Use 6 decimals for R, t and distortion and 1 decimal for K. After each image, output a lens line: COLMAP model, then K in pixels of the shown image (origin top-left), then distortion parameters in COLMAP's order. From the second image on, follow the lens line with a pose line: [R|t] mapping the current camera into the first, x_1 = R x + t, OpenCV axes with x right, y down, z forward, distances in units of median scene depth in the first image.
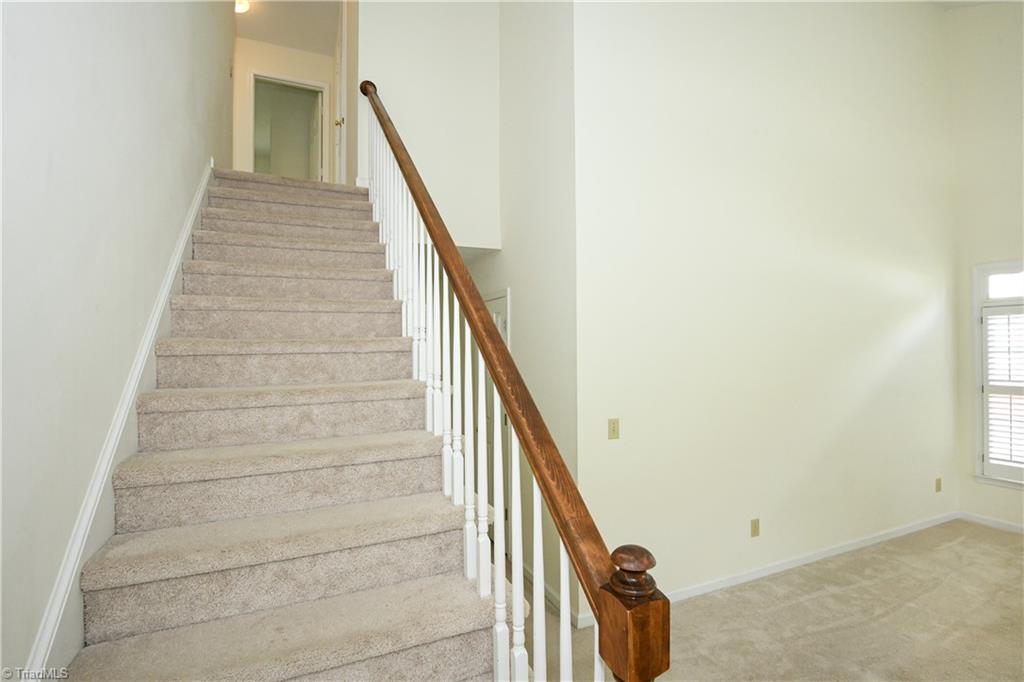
lens RADIAL K [[482.7, 0, 510.3], [0, 482.7, 343.1], [0, 0, 1]] dist [-0.026476, -0.001428]
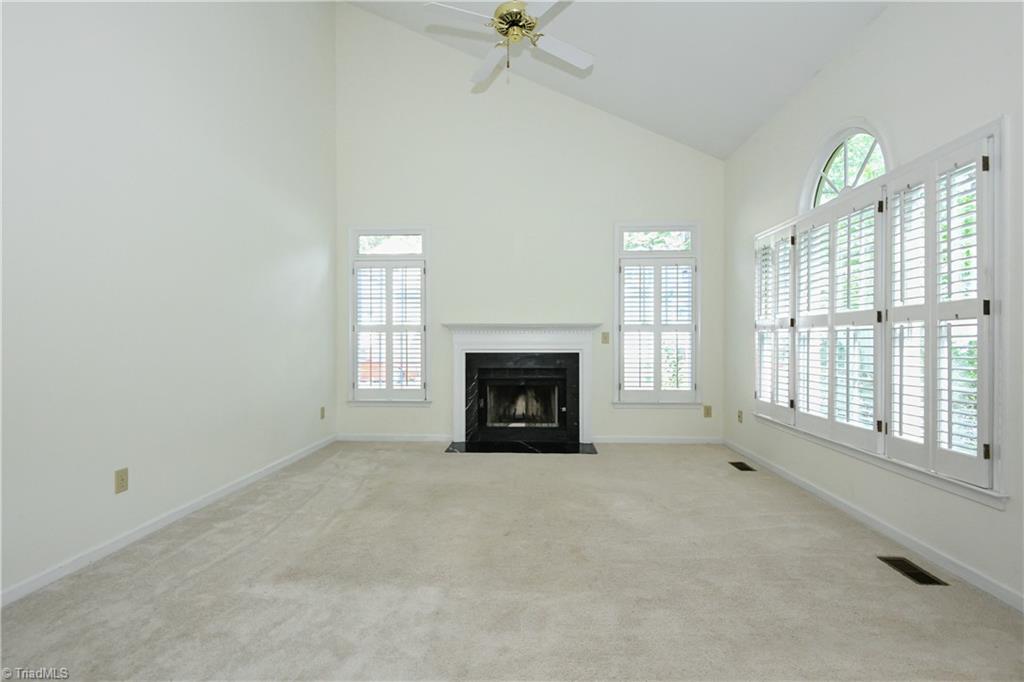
lens RADIAL K [[480.9, 0, 510.5], [0, 480.9, 338.3], [0, 0, 1]] dist [0.008092, -0.005566]
pose [[0.450212, 0.007448, 0.892891, 0.107192], [-0.013813, 0.999904, -0.001376, 0.157002], [-0.892815, -0.011714, 0.450271, 0.105220]]
